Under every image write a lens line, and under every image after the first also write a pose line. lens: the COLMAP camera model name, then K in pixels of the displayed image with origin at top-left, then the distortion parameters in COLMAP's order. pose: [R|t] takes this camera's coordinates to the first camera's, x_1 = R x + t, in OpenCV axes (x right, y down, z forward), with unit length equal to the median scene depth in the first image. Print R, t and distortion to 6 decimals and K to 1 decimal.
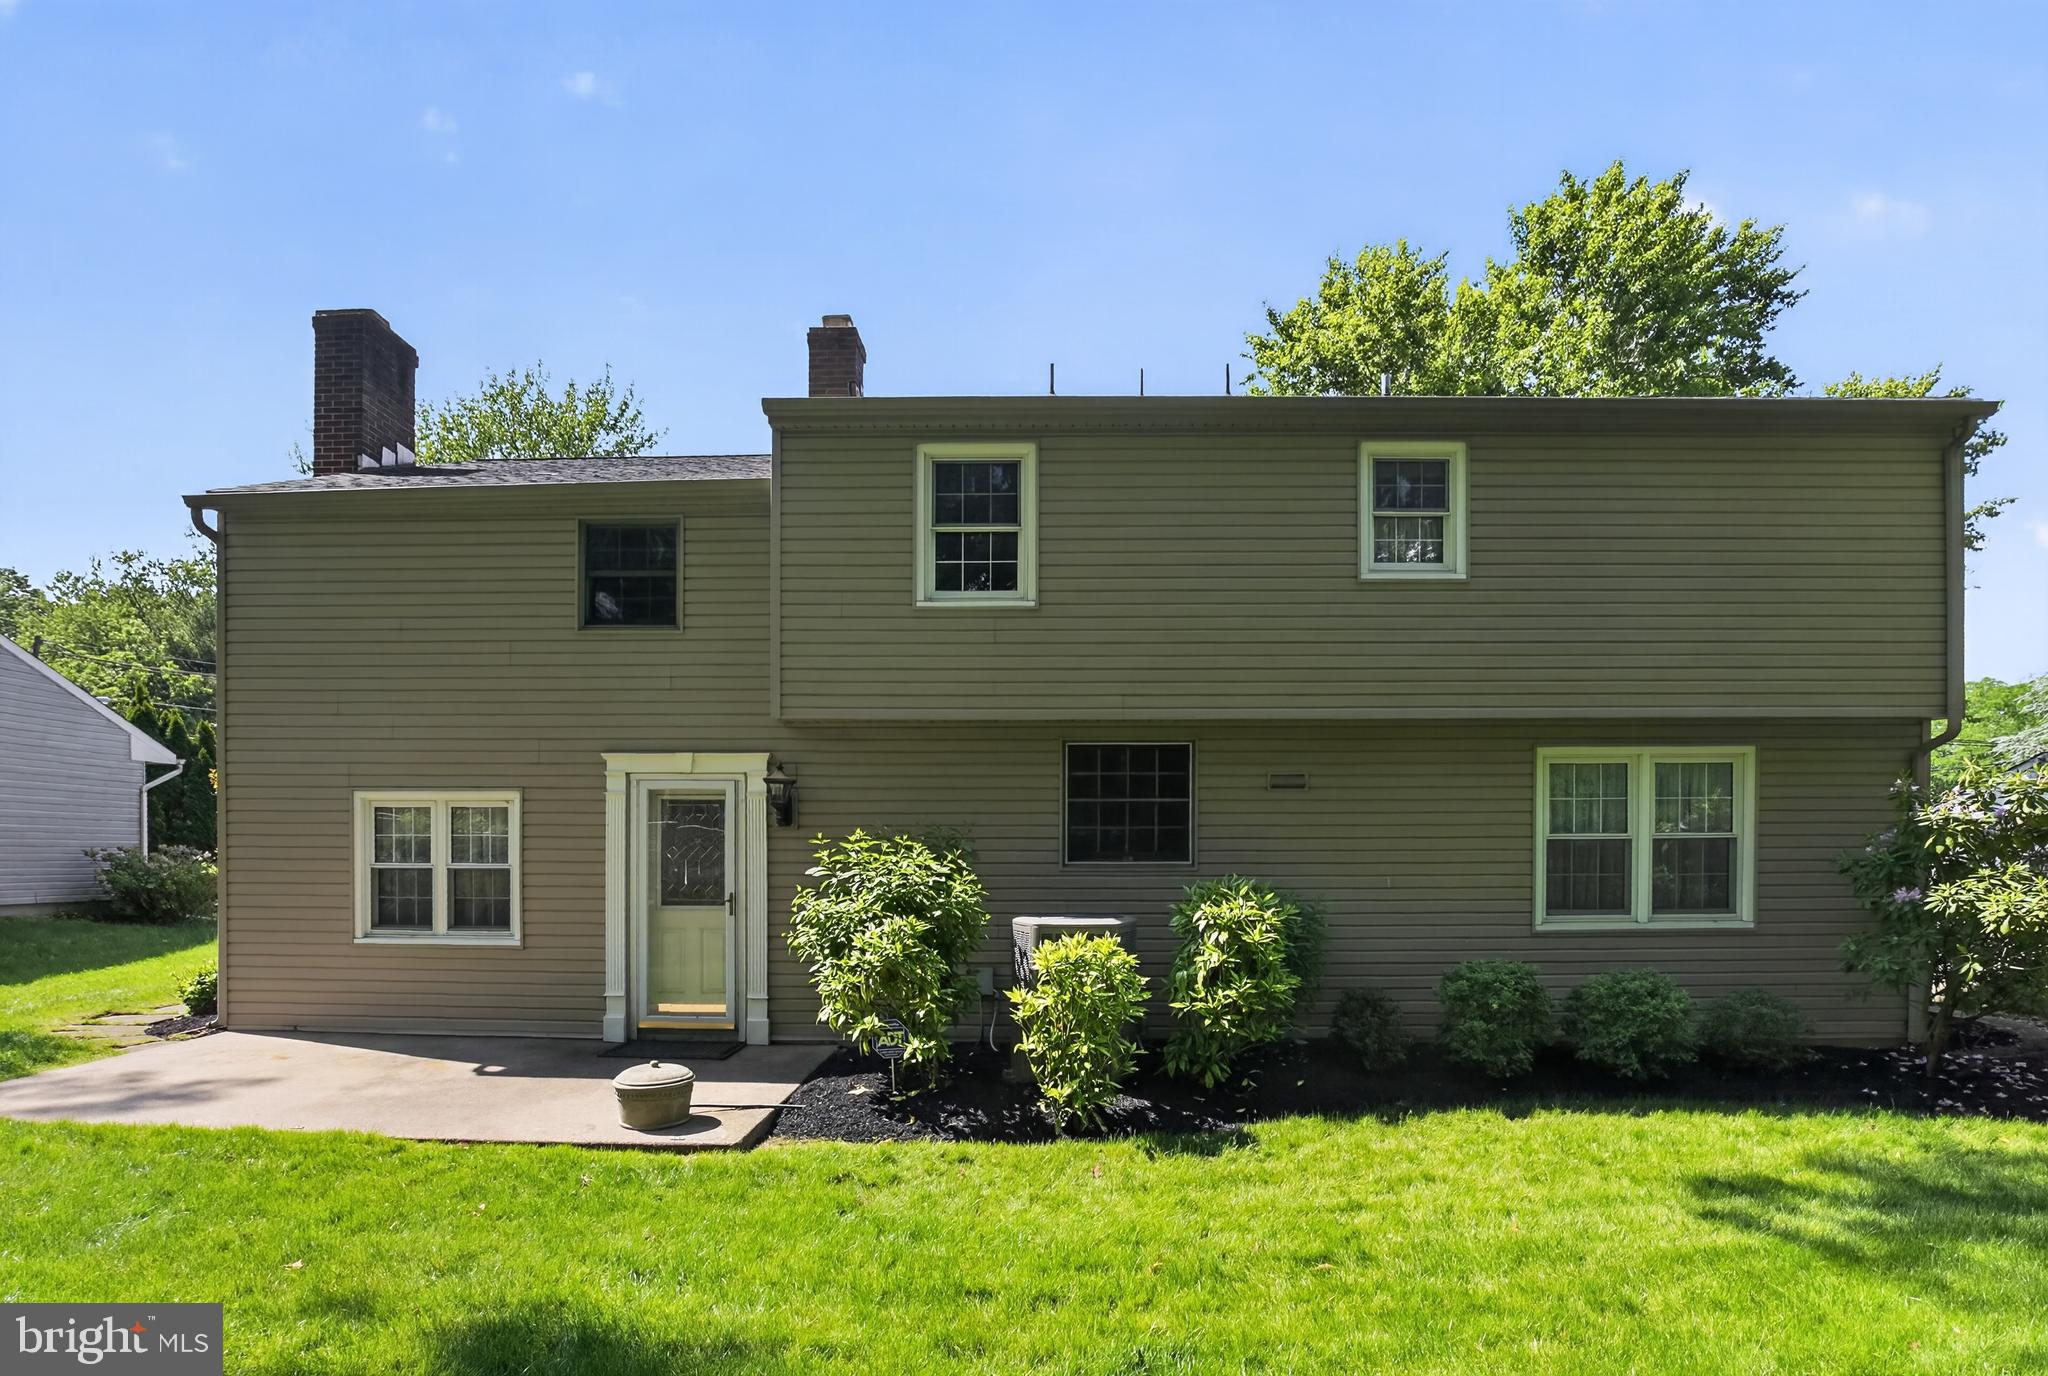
lens RADIAL K [[1012.7, 0, 1027.5], [0, 1012.7, 864.7], [0, 0, 1]] dist [-0.021691, -0.000061]
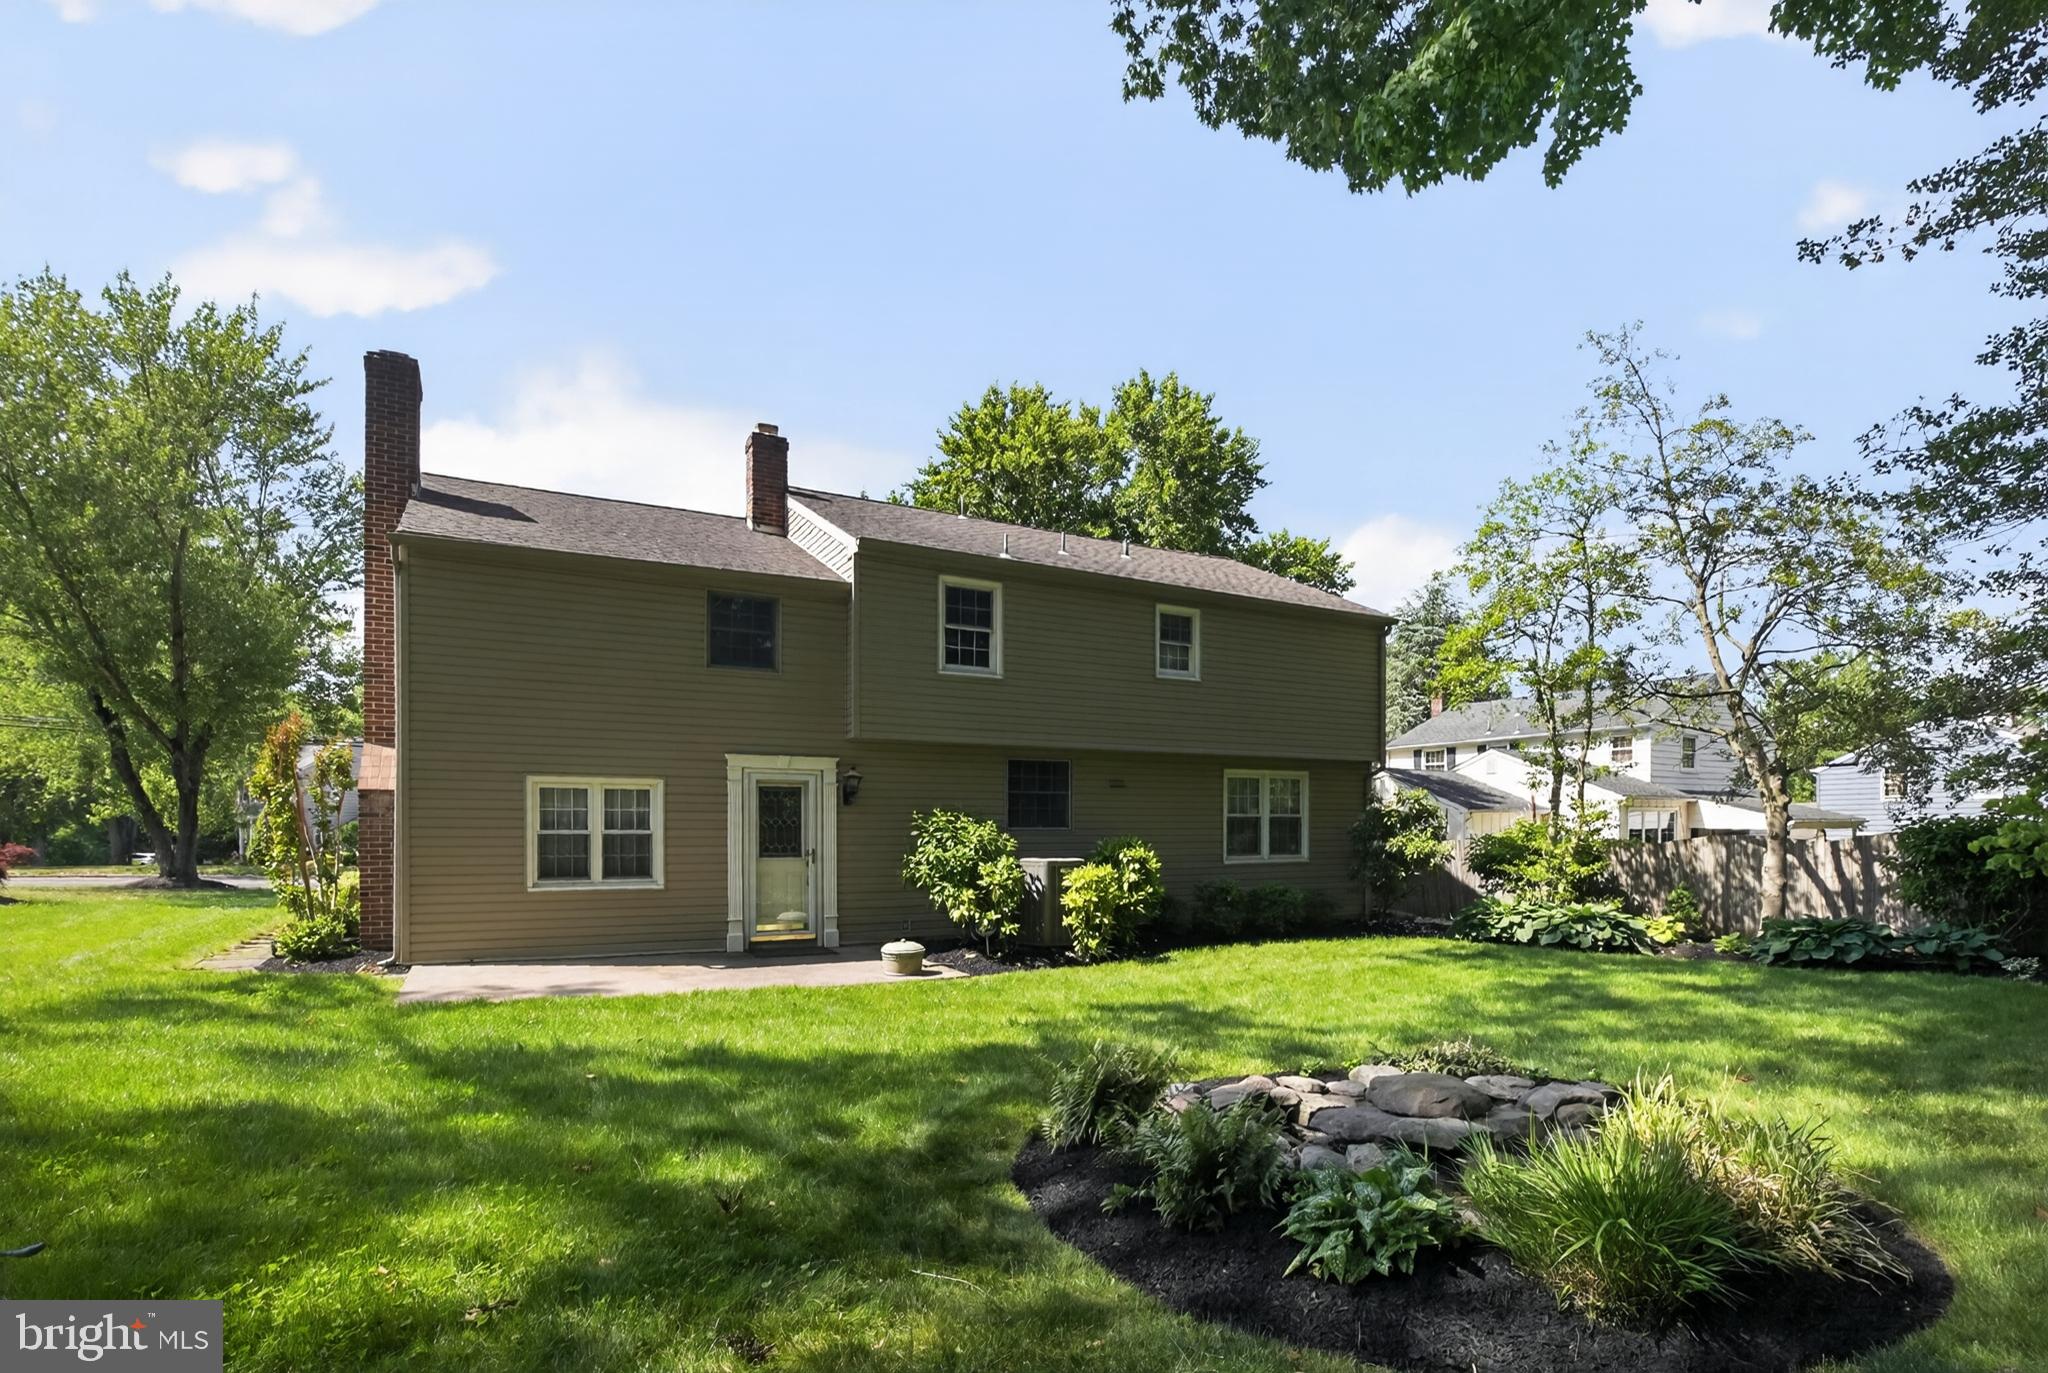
lens RADIAL K [[1012.7, 0, 1027.5], [0, 1012.7, 863.2], [0, 0, 1]] dist [-0.021691, -0.000061]
pose [[0.863722, -0.017517, 0.503664, -0.794078], [0.004472, 0.999623, 0.027097, 0.008914], [-0.503949, -0.021152, 0.863474, -0.484960]]
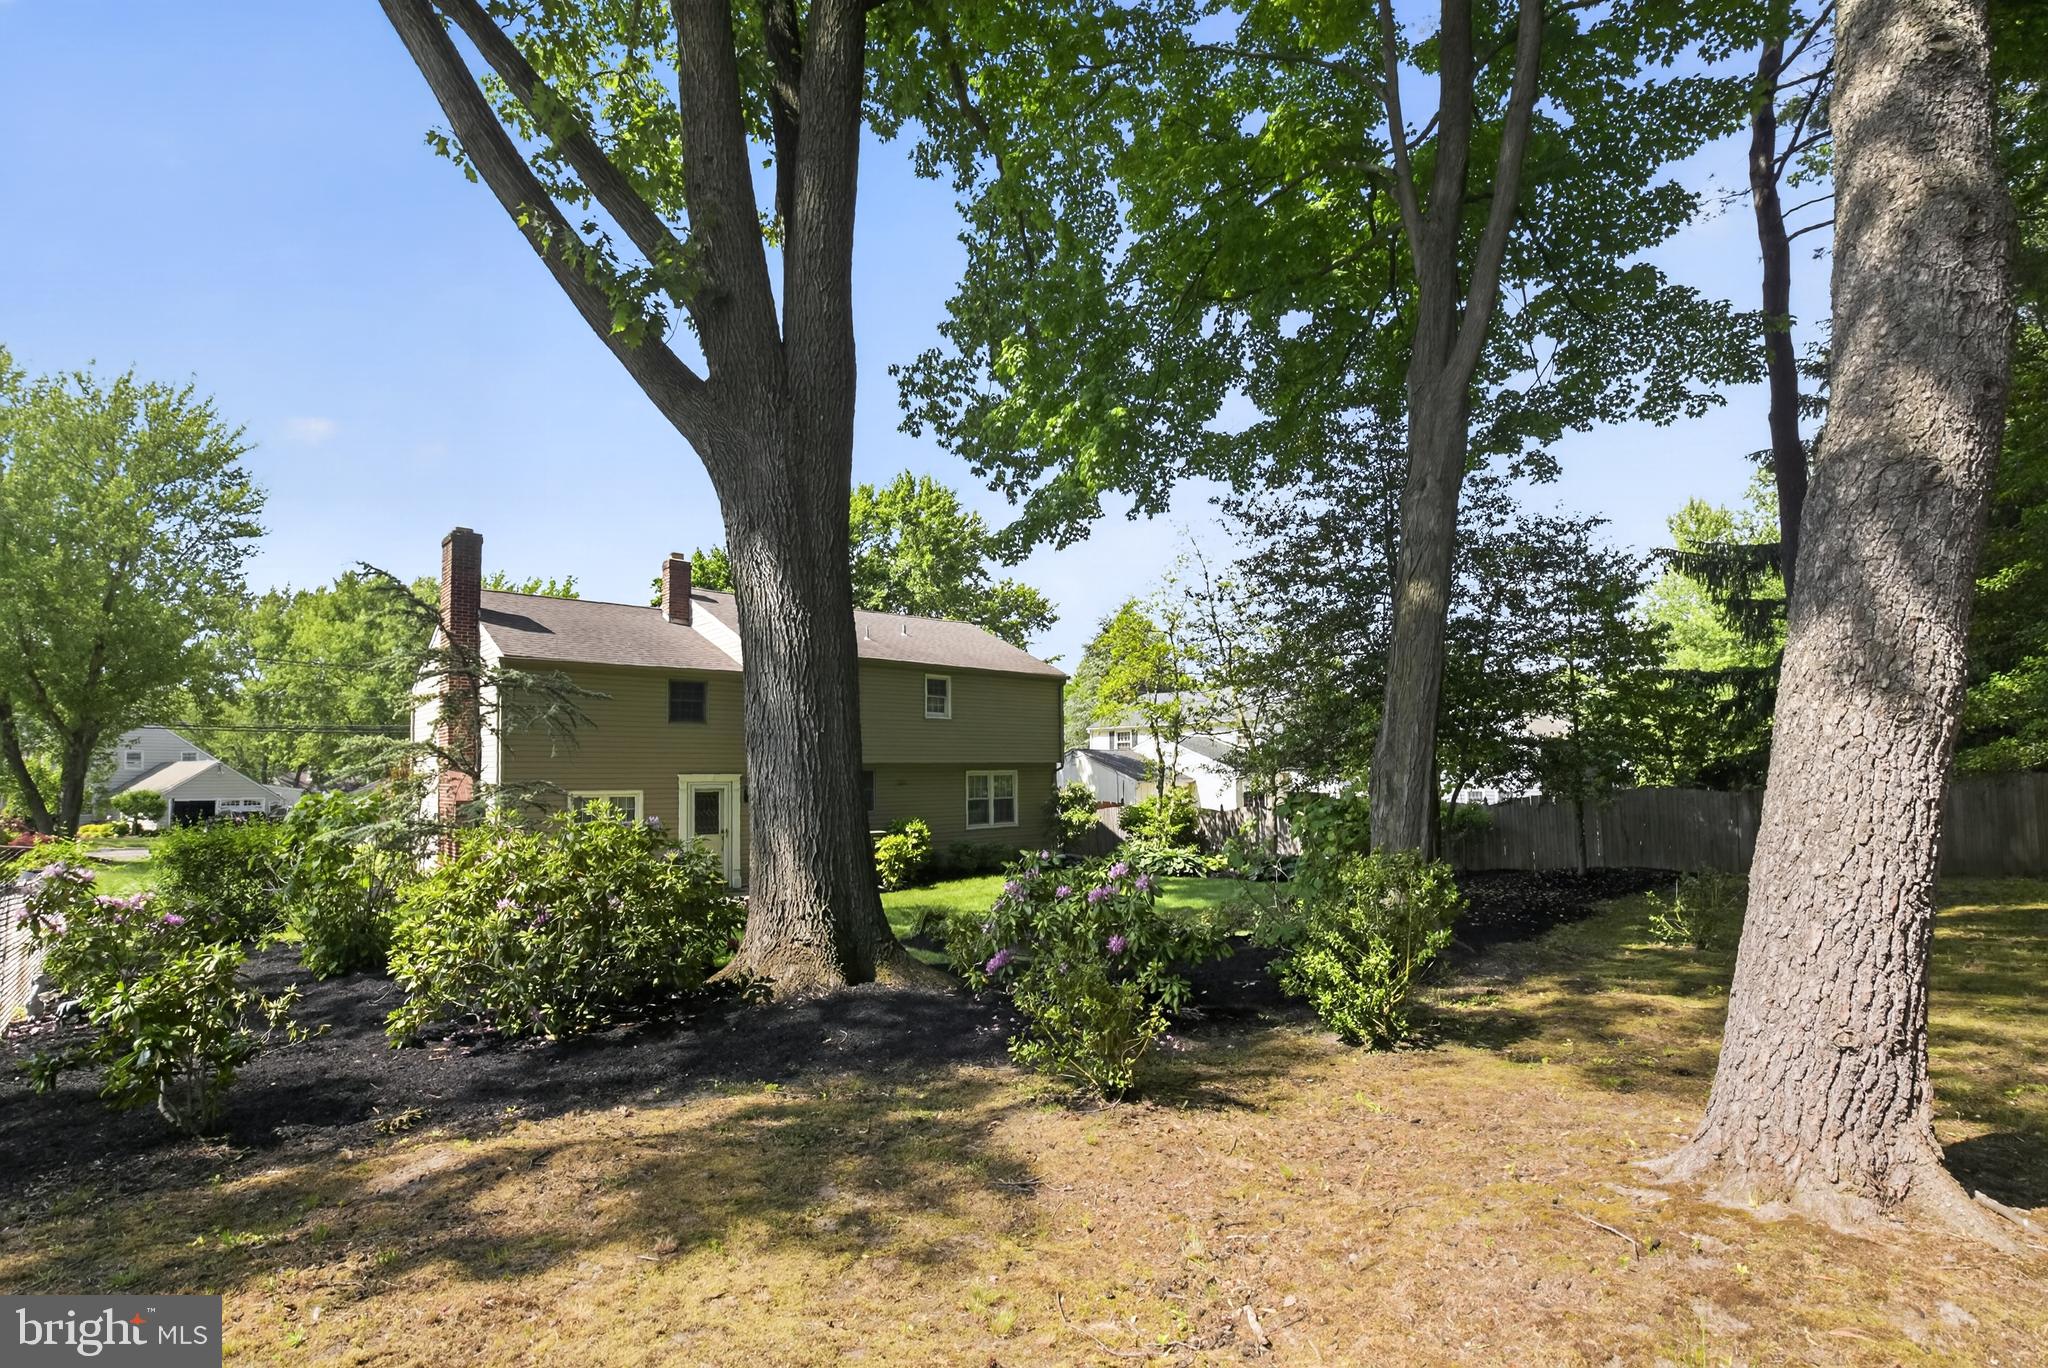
lens RADIAL K [[1043.0, 0, 1029.4], [0, 1043.0, 724.2], [0, 0, 1]] dist [-0.002133, -0.024445]
pose [[0.713789, 0.025683, 0.699890, -1.627561], [0.013299, 0.998650, -0.050210, -0.096590], [-0.700235, 0.045148, 0.712484, -1.458736]]
